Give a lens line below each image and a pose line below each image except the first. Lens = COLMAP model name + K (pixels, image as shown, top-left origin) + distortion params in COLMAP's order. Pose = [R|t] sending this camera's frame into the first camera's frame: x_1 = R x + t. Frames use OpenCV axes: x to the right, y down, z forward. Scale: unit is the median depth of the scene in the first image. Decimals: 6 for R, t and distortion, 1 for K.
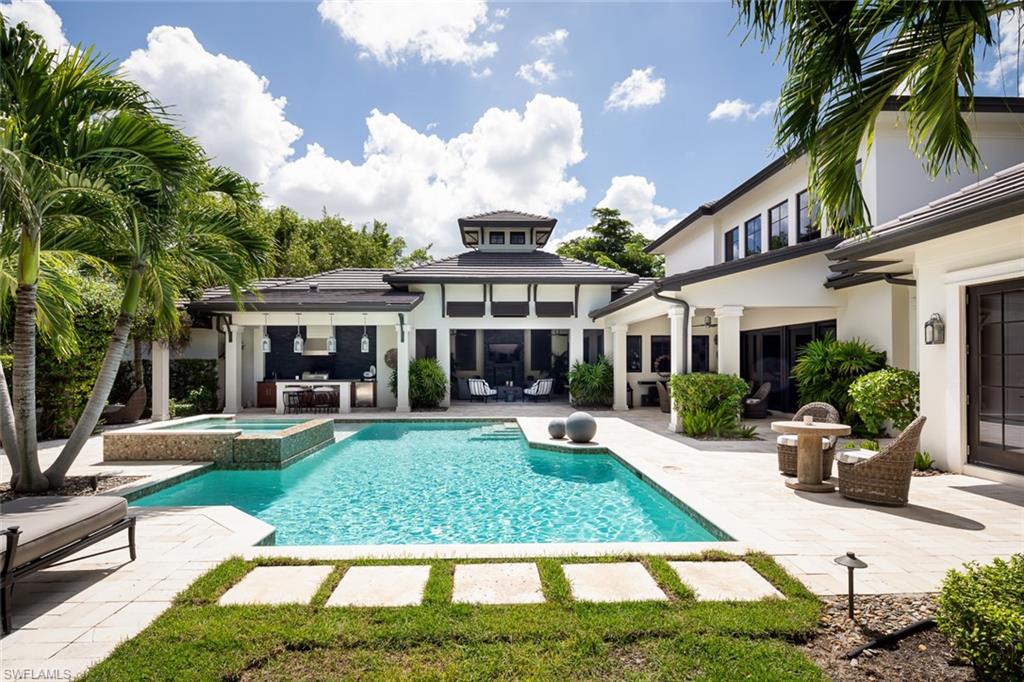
lens RADIAL K [[501.1, 0, 501.3], [0, 501.1, 360.5], [0, 0, 1]] dist [0.000428, 0.000369]
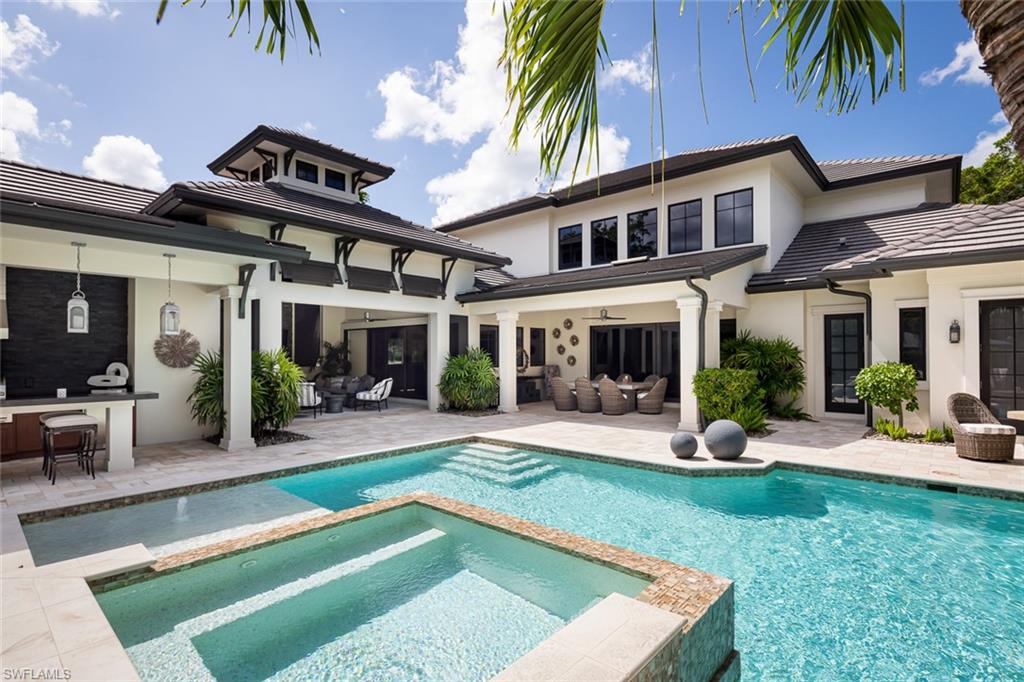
lens RADIAL K [[491.9, 0, 510.9], [0, 491.9, 354.1], [0, 0, 1]] dist [0.001936, -0.000179]
pose [[0.685458, 0.002708, 0.728107, -0.382843], [-0.004203, 0.999991, 0.000237, 0.000316], [-0.728100, -0.003223, 0.685464, 0.431045]]
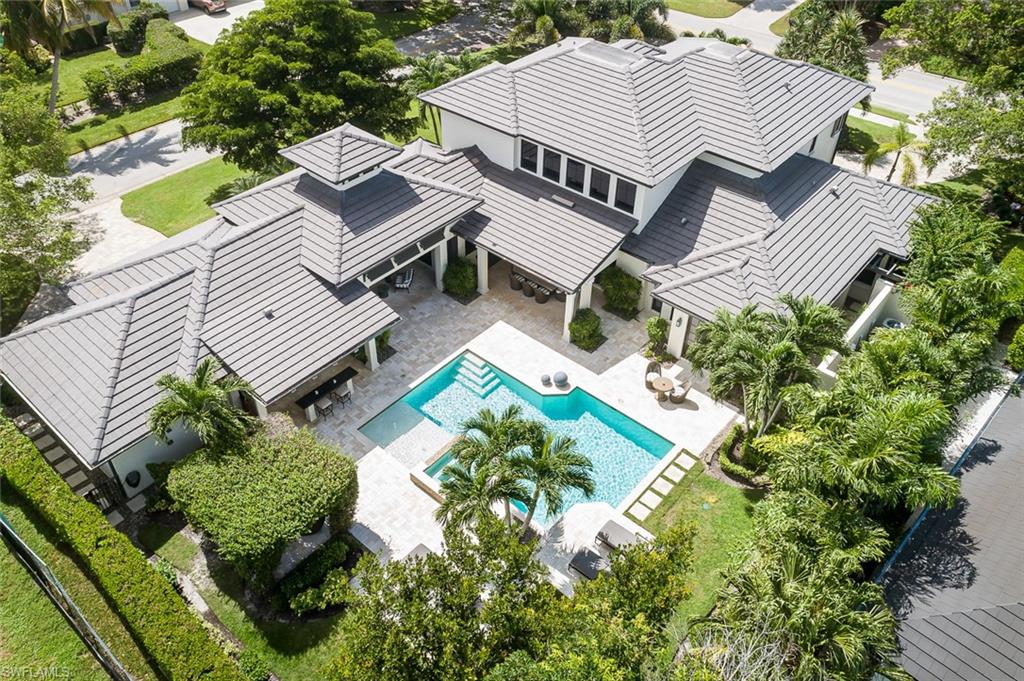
lens RADIAL K [[777.4, 0, 488.5], [0, 777.4, 304.5], [0, 0, 1]] dist [0.026905, 0.001241]
pose [[0.687458, -0.447882, 0.571667, -1.109917], [-0.011437, 0.780403, 0.625173, -1.340061], [-0.726134, -0.436318, 0.531372, -0.257113]]
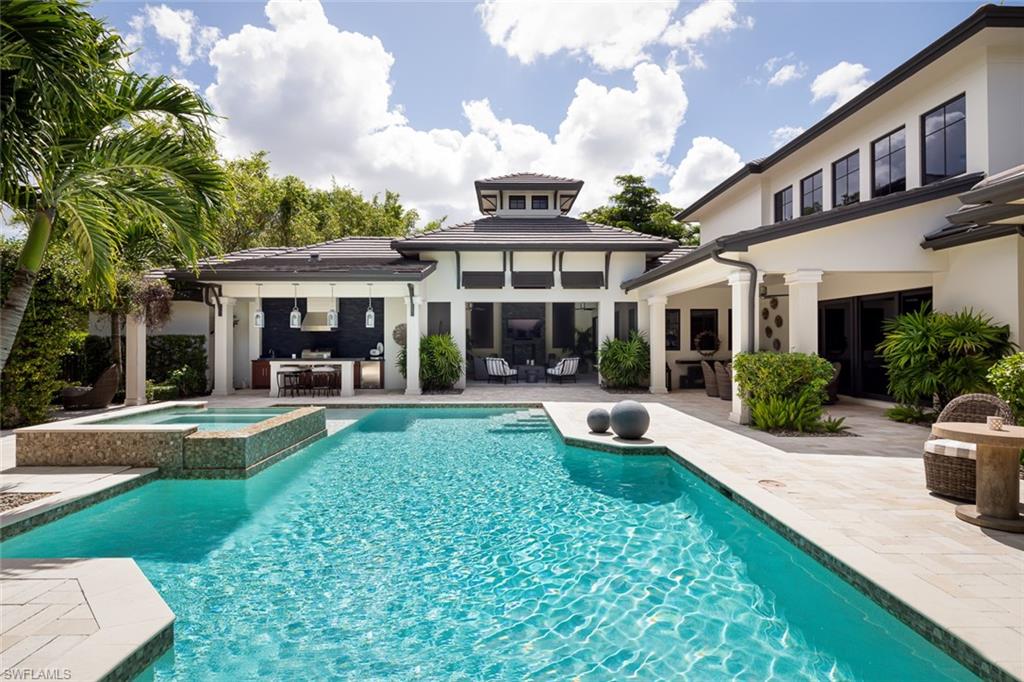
lens RADIAL K [[498.3, 0, 507.3], [0, 498.3, 336.2], [0, 0, 1]] dist [0.001194, -0.000226]
pose [[0.999862, 0.000541, -0.016584, -0.014179], [-0.000592, 0.999995, -0.003115, 0.001653], [0.016582, 0.003124, 0.999858, 0.120216]]
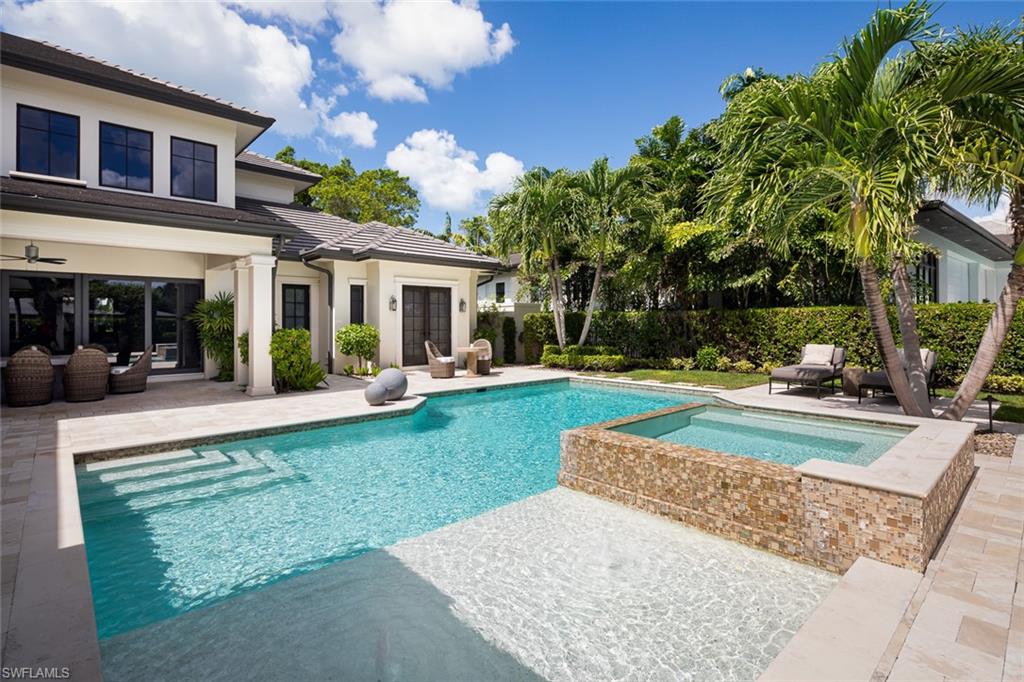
lens RADIAL K [[493.2, 0, 505.8], [0, 493.2, 323.4], [0, 0, 1]] dist [-0.001171, -0.000057]
pose [[-0.650383, 0.005250, 0.759588, -0.419729], [-0.000365, 0.999974, -0.007224, 0.015038], [-0.759607, -0.004976, -0.650364, 0.872973]]
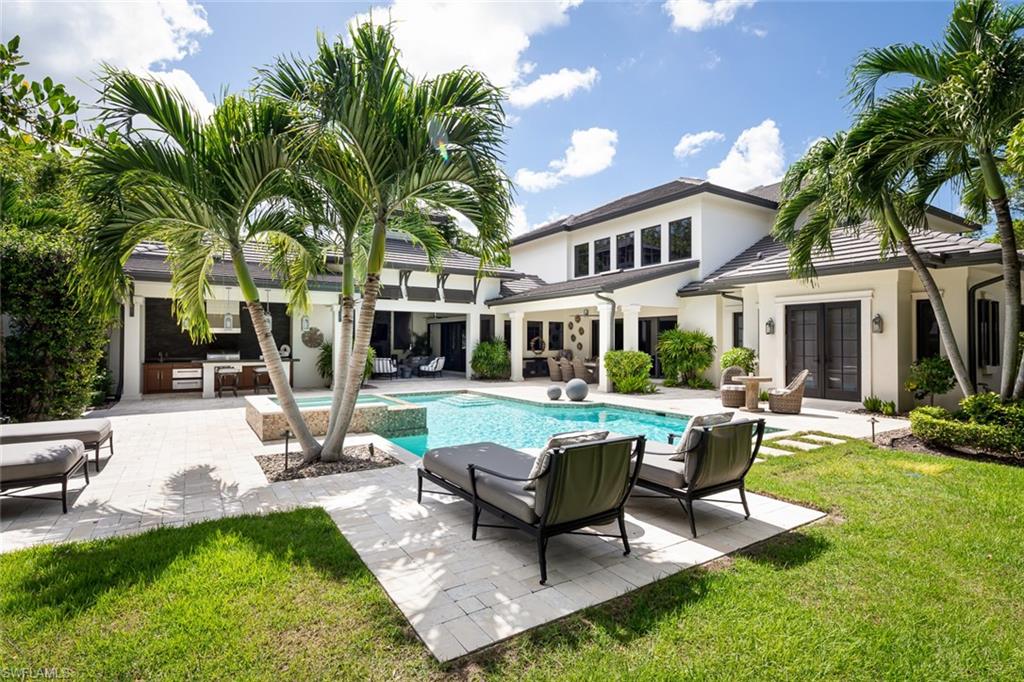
lens RADIAL K [[493.2, 0, 512.0], [0, 493.2, 341.0], [0, 0, 1]] dist [0.002007, 0.000376]
pose [[0.853342, 0.005873, 0.521318, -0.421860], [-0.006966, 0.999976, 0.000137, 0.000194], [-0.521305, -0.003748, 0.853362, -0.037557]]
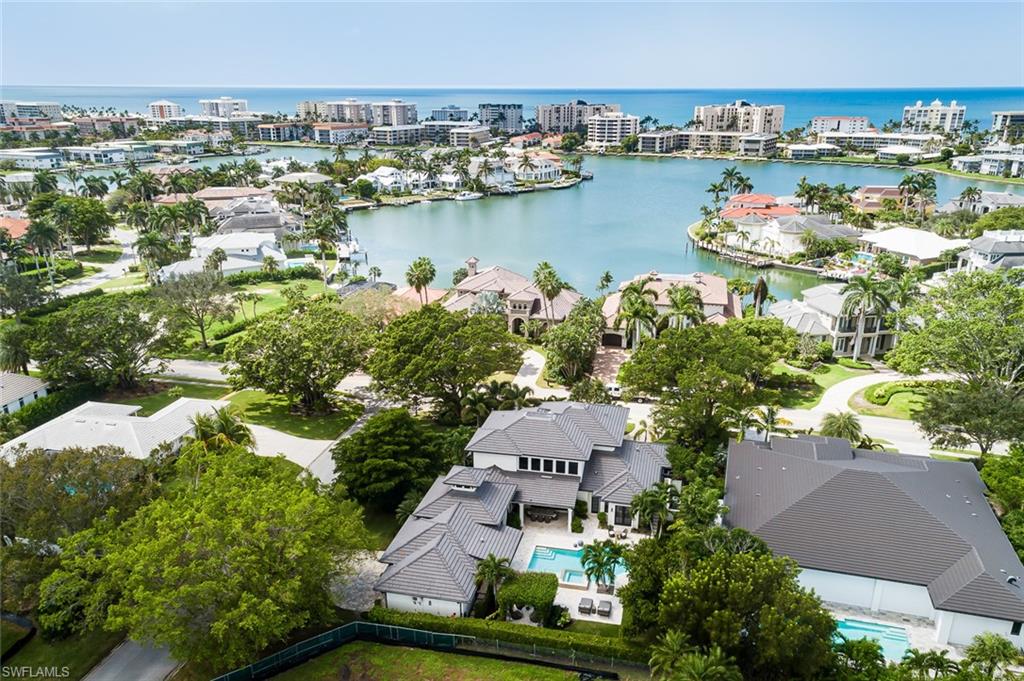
lens RADIAL K [[850.8, 0, 512.0], [0, 850.8, 340.5], [0, 0, 1]] dist [0.014582, 0.005701]
pose [[0.251112, -0.276344, 0.927673, -4.736466], [-0.008684, 0.957700, 0.287639, -2.735382], [-0.967919, -0.080285, 0.238090, -0.171356]]
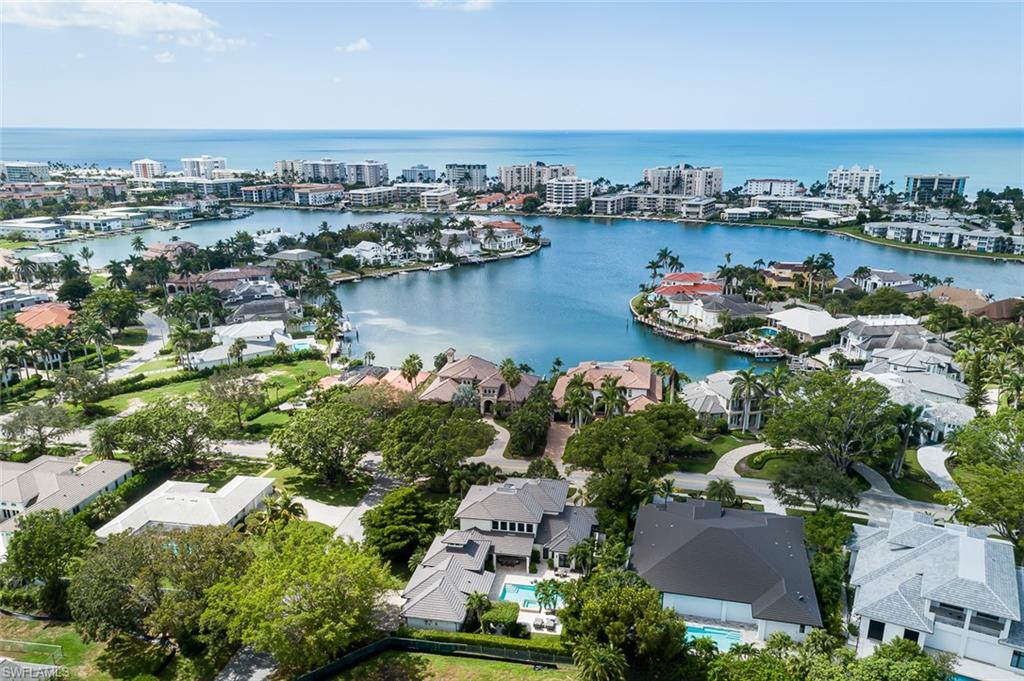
lens RADIAL K [[829.6, 0, 512.0], [0, 829.6, 340.5], [0, 0, 1]] dist [0.013992, 0.005566]
pose [[0.209222, -0.244461, 0.946818, -6.810568], [-0.005358, 0.967946, 0.251100, -4.073040], [-0.977854, -0.057608, 0.201206, -0.630241]]
